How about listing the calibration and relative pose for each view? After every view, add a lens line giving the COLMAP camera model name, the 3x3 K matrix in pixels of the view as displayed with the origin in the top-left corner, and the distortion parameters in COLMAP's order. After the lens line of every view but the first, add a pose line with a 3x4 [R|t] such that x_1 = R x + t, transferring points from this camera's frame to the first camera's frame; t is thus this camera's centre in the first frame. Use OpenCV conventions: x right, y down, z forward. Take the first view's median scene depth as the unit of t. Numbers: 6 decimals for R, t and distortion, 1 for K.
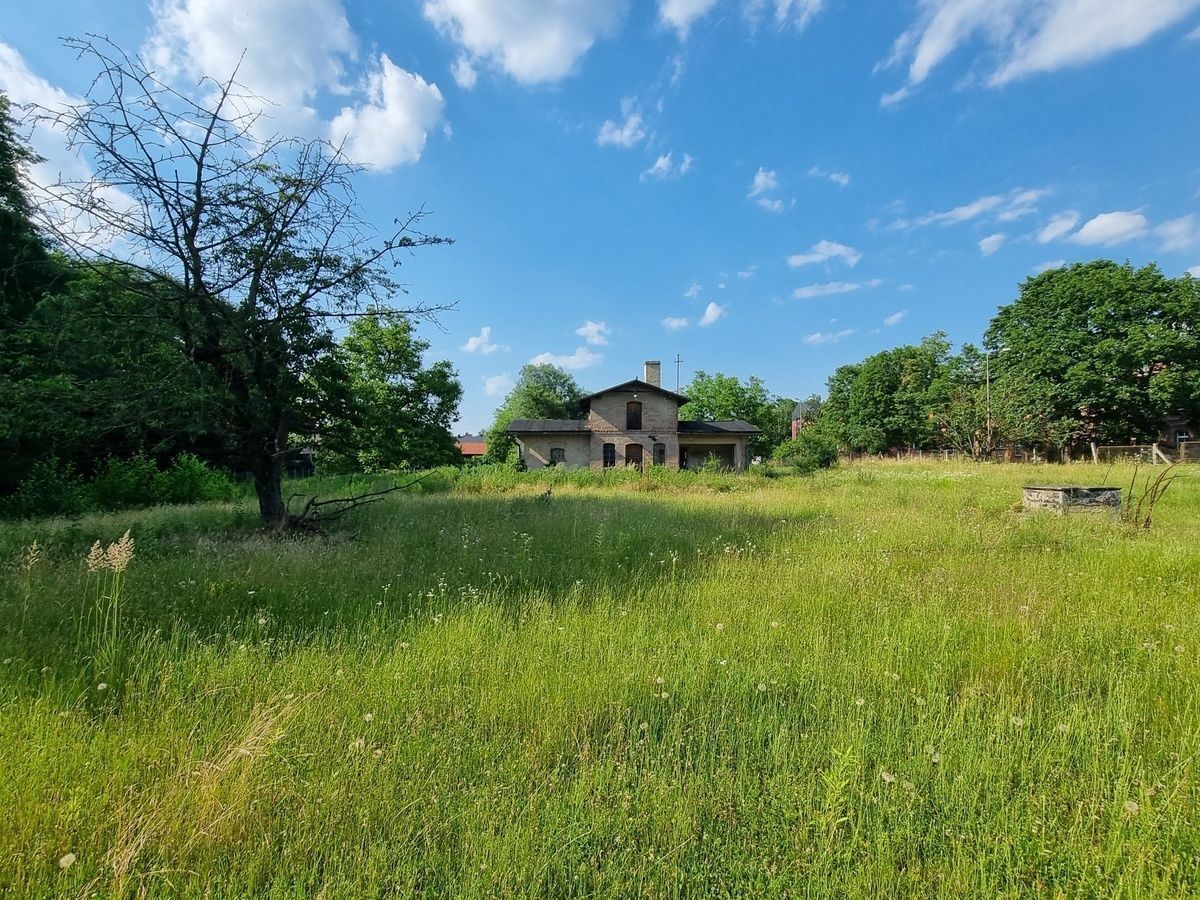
lens RADIAL K [[491.2, 0, 579.7], [0, 491.2, 446.2], [0, 0, 1]] dist [-0.001363, -0.000292]
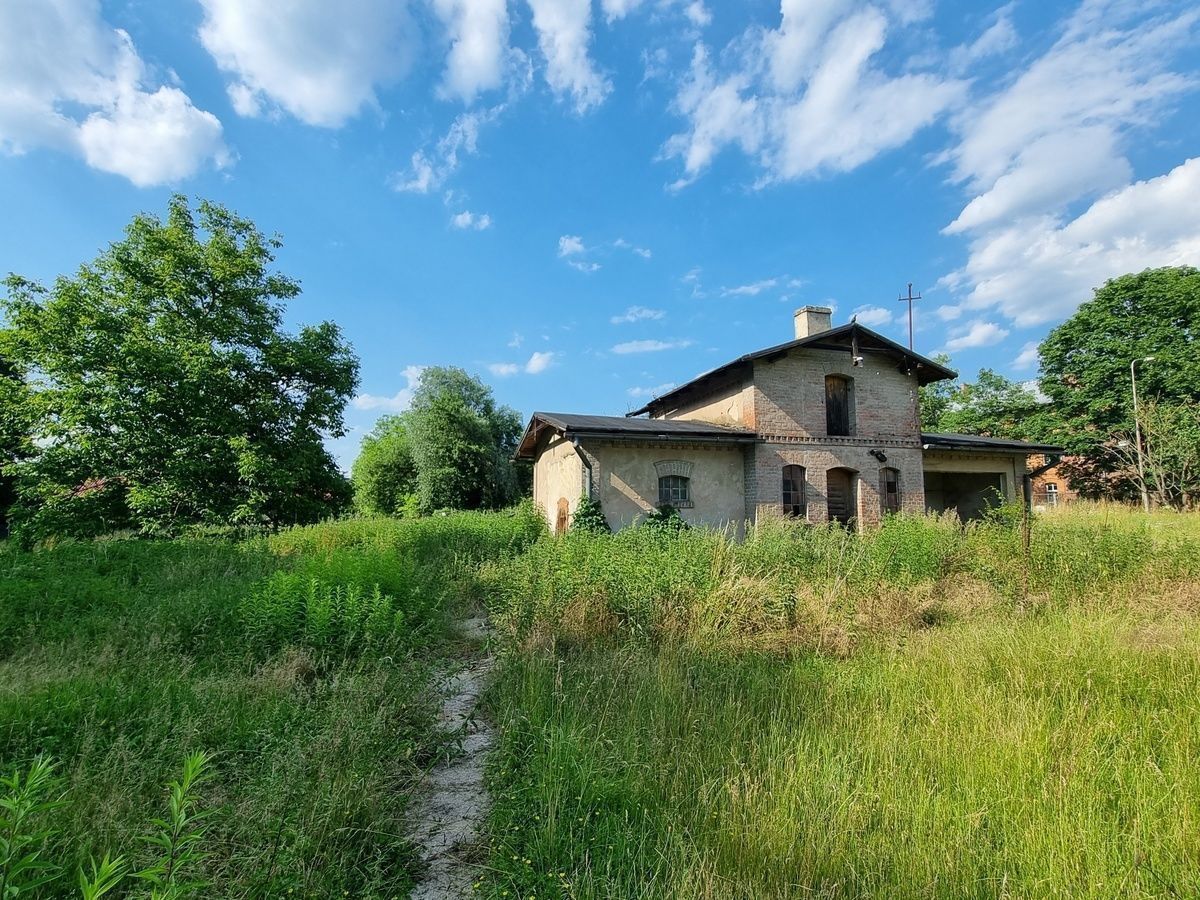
lens RADIAL K [[584.5, 0, 600.0], [0, 584.5, 450.0], [0, 0, 1]] dist [-0.002214, -0.000892]
pose [[0.969824, 0.027292, 0.242274, -0.150322], [-0.009432, 0.997171, -0.074577, 0.013389], [-0.243624, 0.070042, 0.967337, 0.348110]]
